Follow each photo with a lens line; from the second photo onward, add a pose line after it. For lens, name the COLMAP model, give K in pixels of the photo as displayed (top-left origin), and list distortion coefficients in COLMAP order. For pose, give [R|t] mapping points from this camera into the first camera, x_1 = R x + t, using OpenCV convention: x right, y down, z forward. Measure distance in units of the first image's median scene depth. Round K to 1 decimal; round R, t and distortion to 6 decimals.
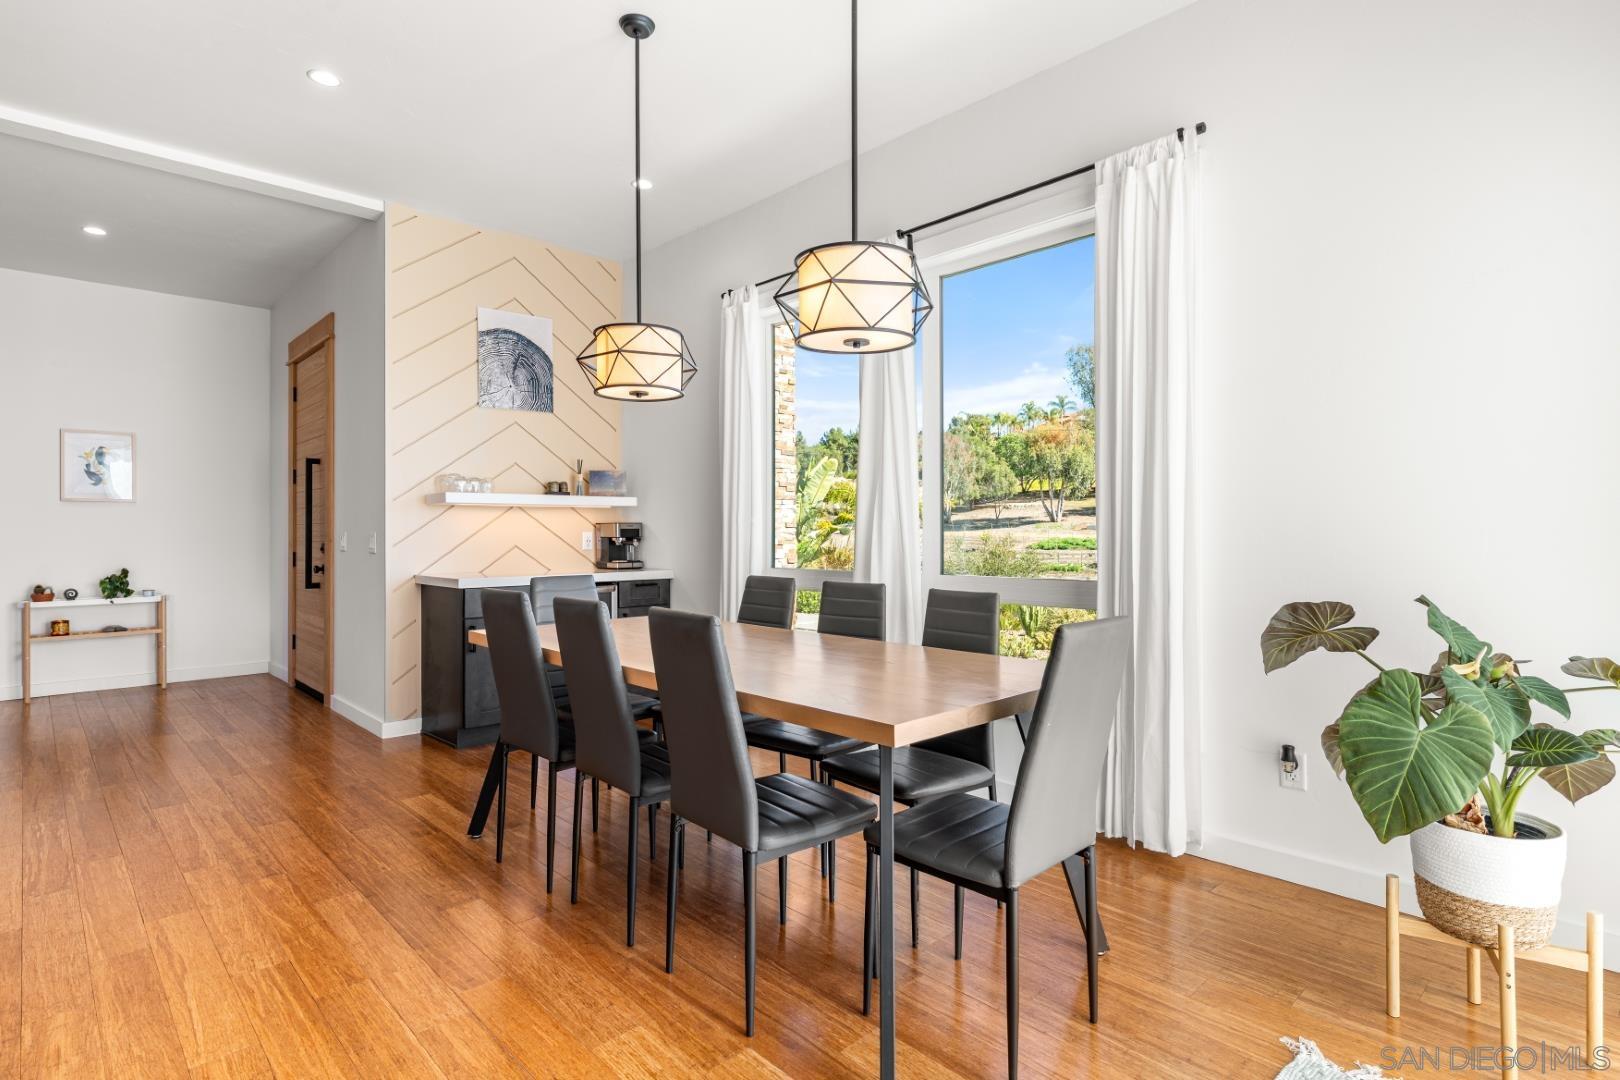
lens RADIAL K [[829.0, 0, 805.2], [0, 829.0, 527.9], [0, 0, 1]] dist [-0.000575, -0.000138]
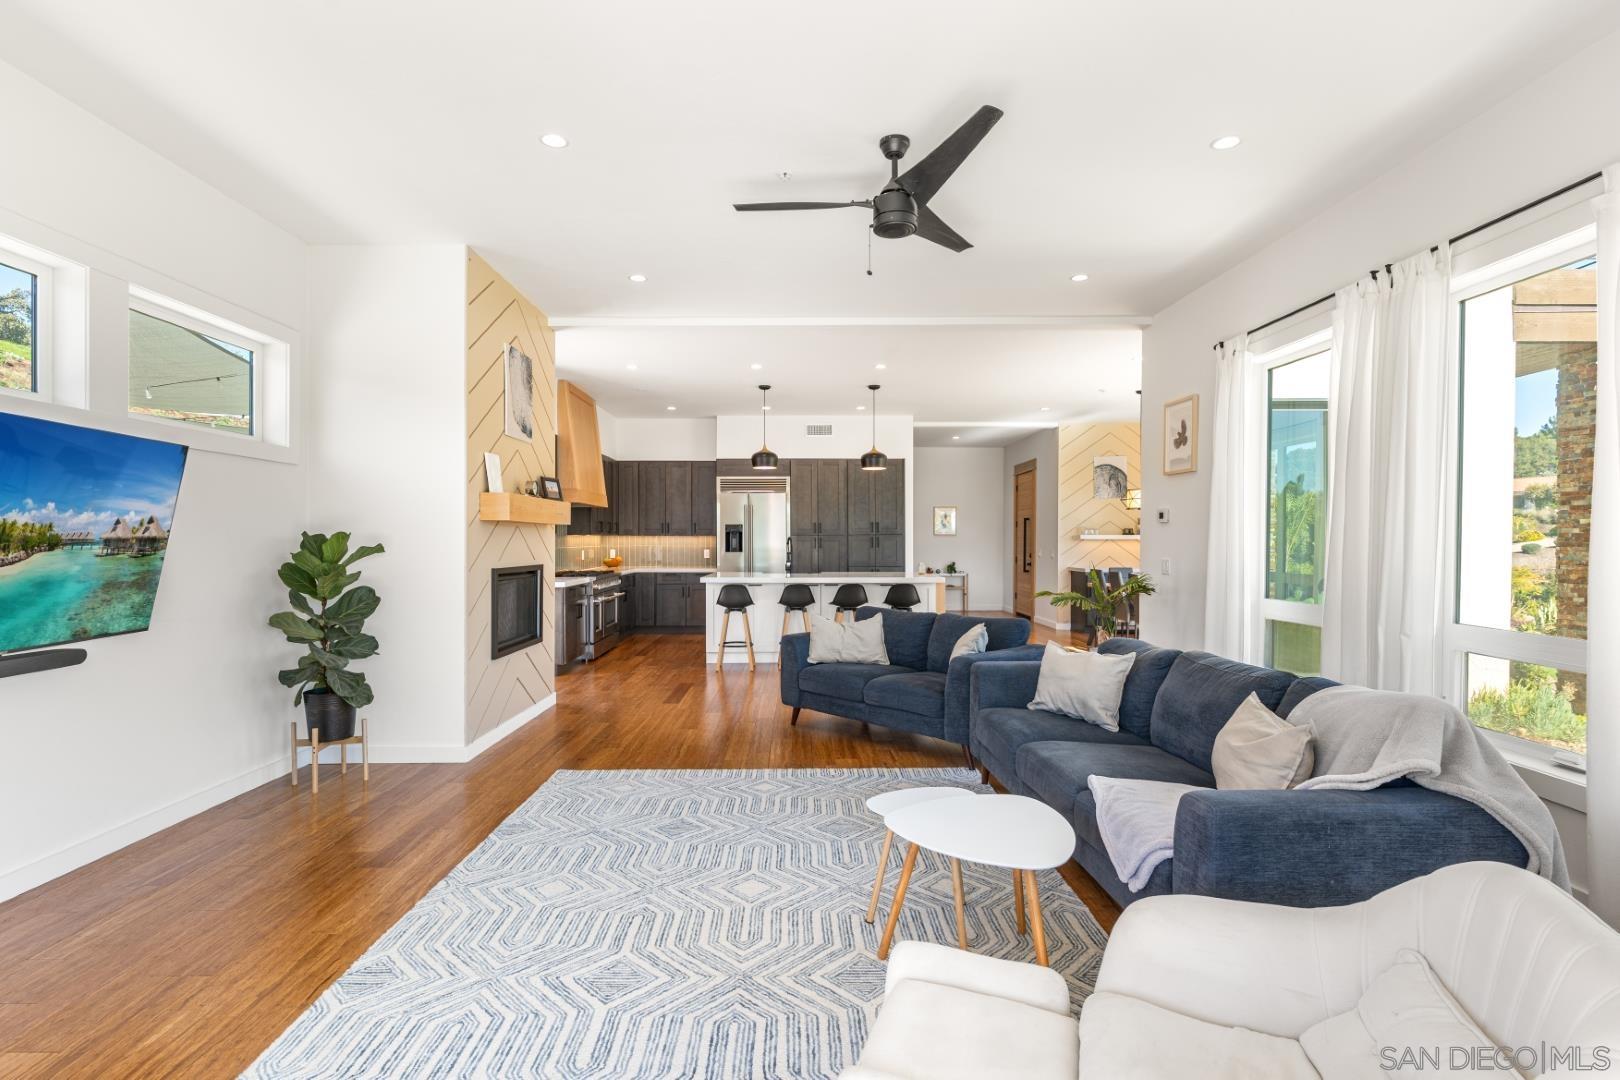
lens RADIAL K [[774.3, 0, 810.0], [0, 774.3, 540.0], [0, 0, 1]] dist [0.000846, 0.000020]
pose [[0.736748, 0.008505, -0.676113, 0.455643], [-0.005594, 0.999963, 0.006483, -0.031759], [0.676144, -0.000994, 0.736769, -1.064150]]
